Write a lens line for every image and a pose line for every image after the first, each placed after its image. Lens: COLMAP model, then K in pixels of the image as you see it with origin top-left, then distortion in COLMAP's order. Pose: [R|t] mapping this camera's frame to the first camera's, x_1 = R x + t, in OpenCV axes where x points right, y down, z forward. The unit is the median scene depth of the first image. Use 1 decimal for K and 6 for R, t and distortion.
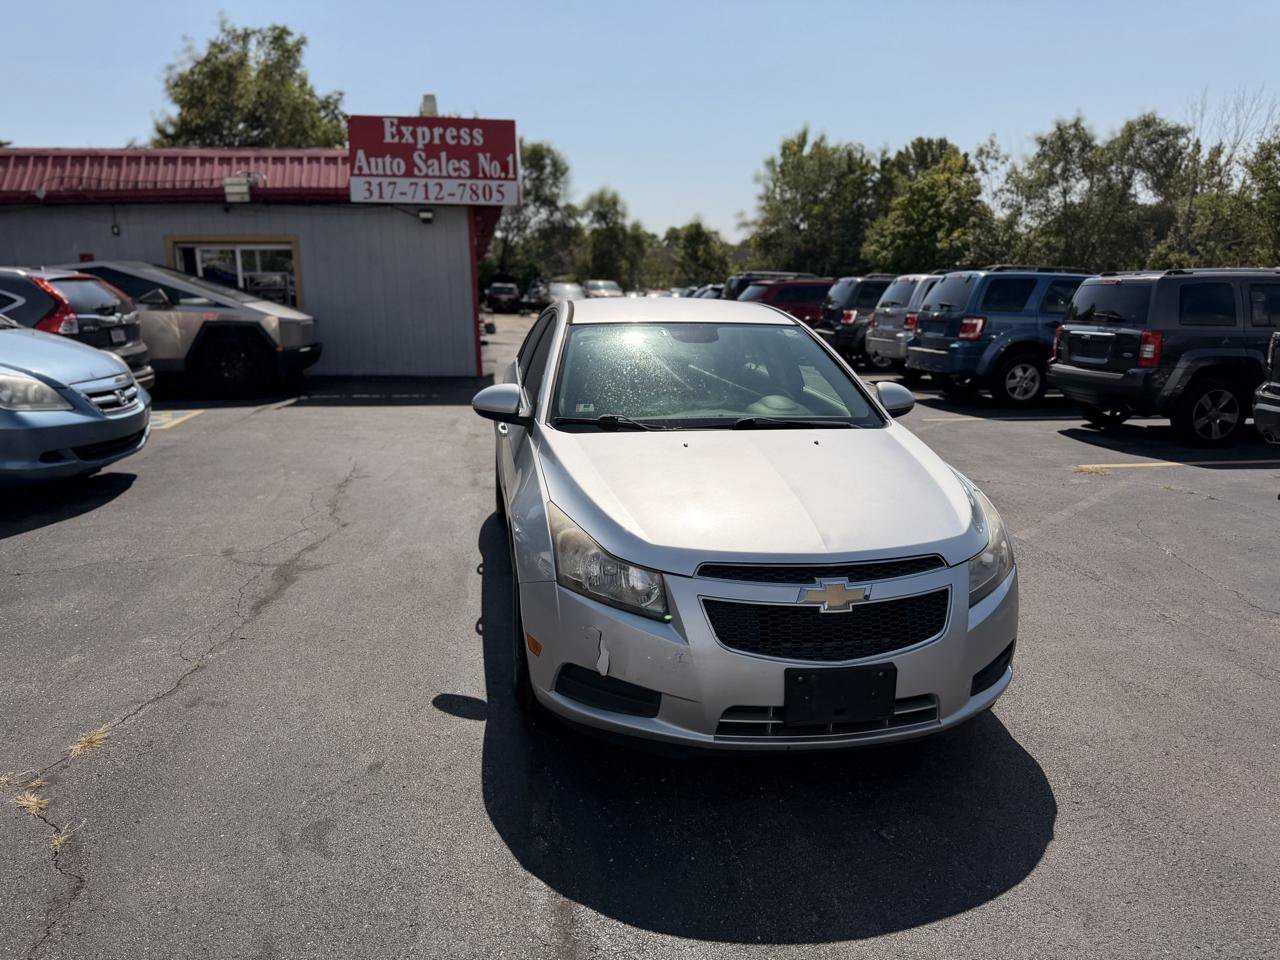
lens RADIAL K [[908.7, 0, 642.7], [0, 908.7, 480.4], [0, 0, 1]] dist [0.031046, -0.042499]
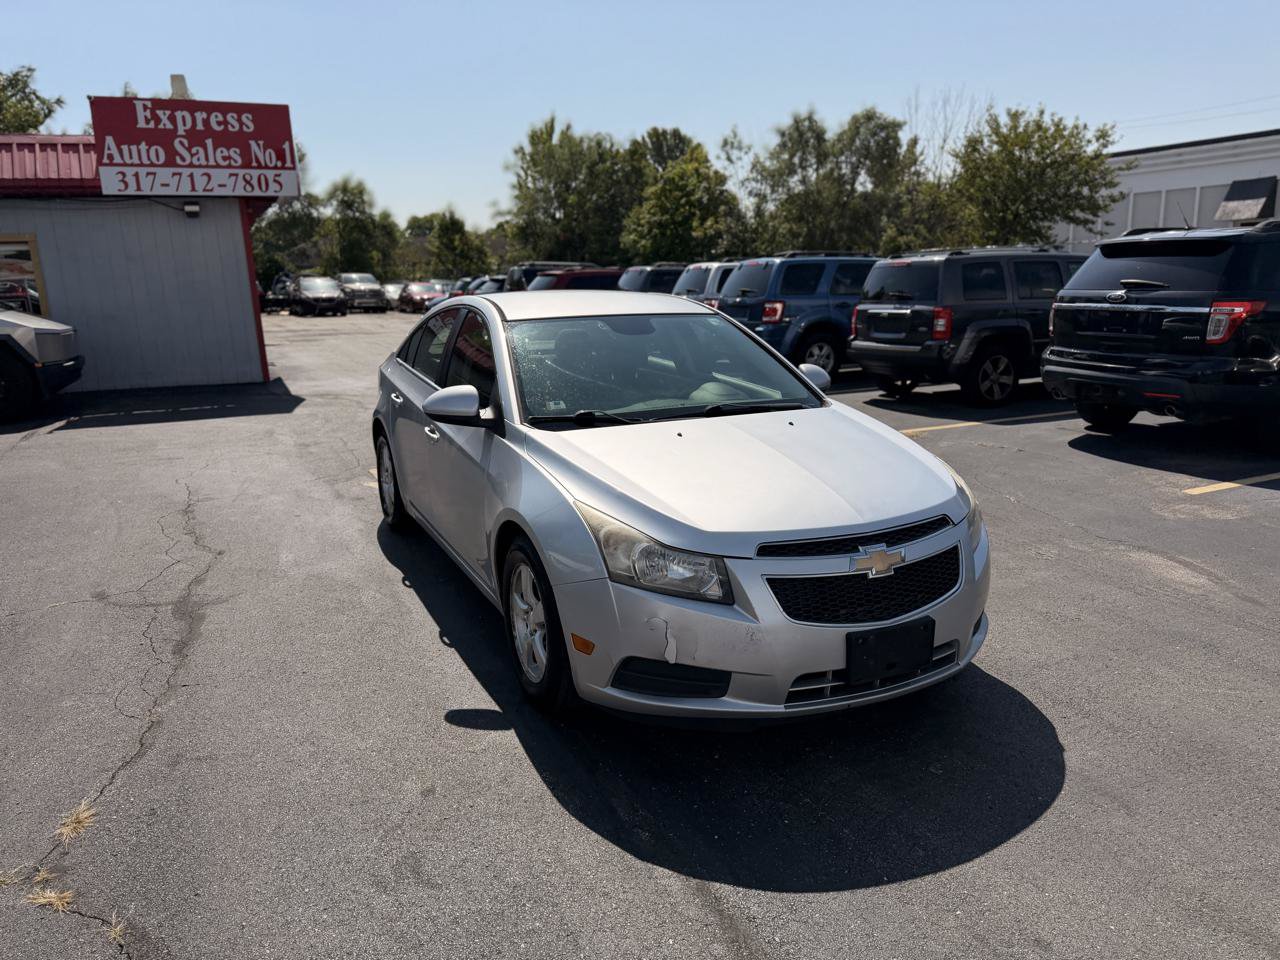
lens RADIAL K [[908.7, 0, 646.4], [0, 908.7, 490.3], [0, 0, 1]] dist [0.031046, -0.042499]
pose [[0.963357, -0.088118, 0.253336, -0.097059], [0.082778, 0.996064, 0.031681, -0.004582], [-0.255130, -0.009549, 0.966860, 0.006376]]
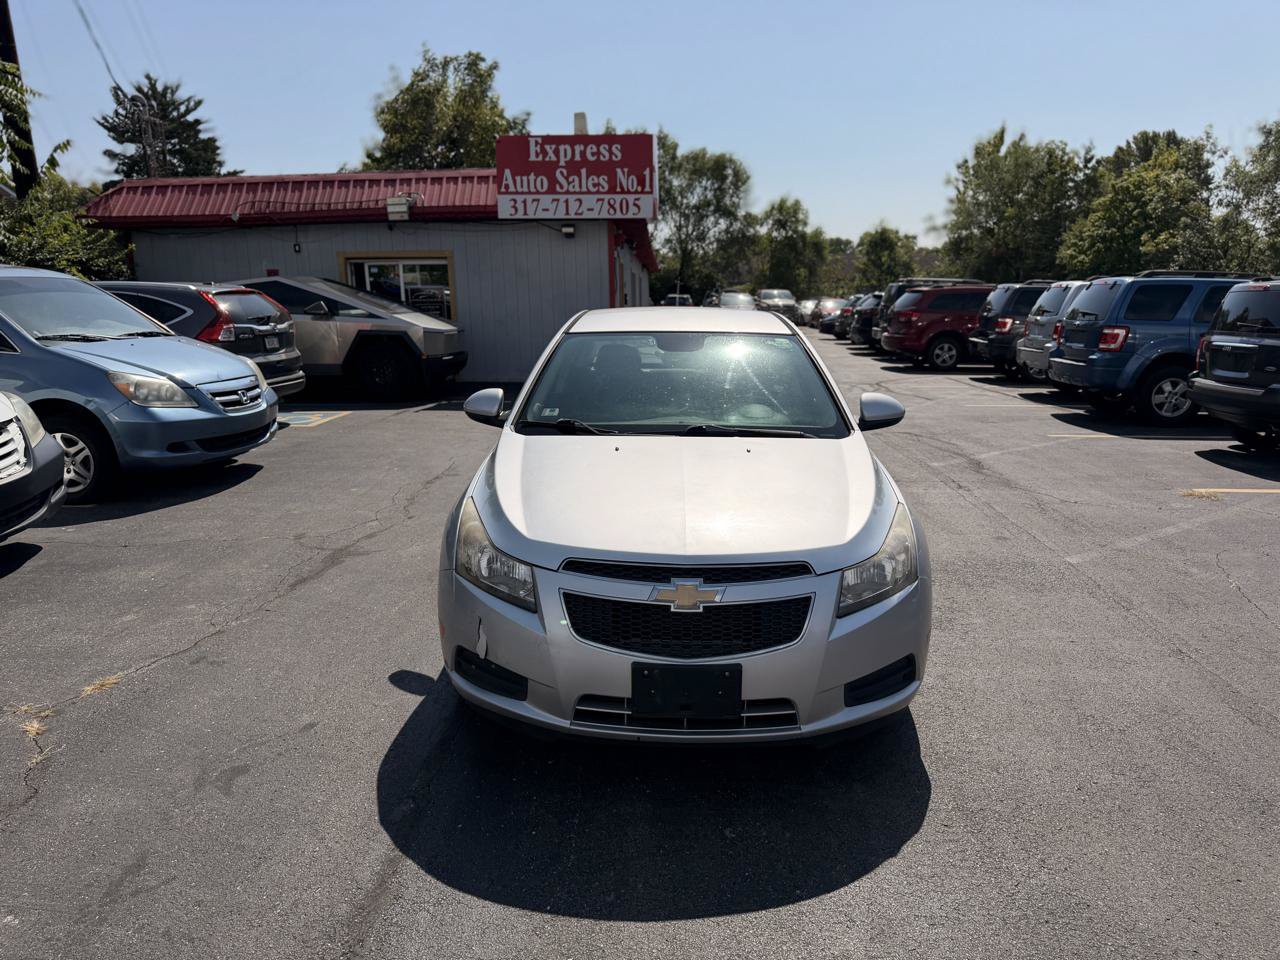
lens RADIAL K [[908.7, 0, 641.2], [0, 908.7, 492.1], [0, 0, 1]] dist [0.031046, -0.042499]
pose [[0.978558, 0.037378, -0.202550, 0.109501], [-0.036955, 0.999300, 0.005872, 0.001415], [0.202628, 0.001739, 0.979254, -0.005900]]
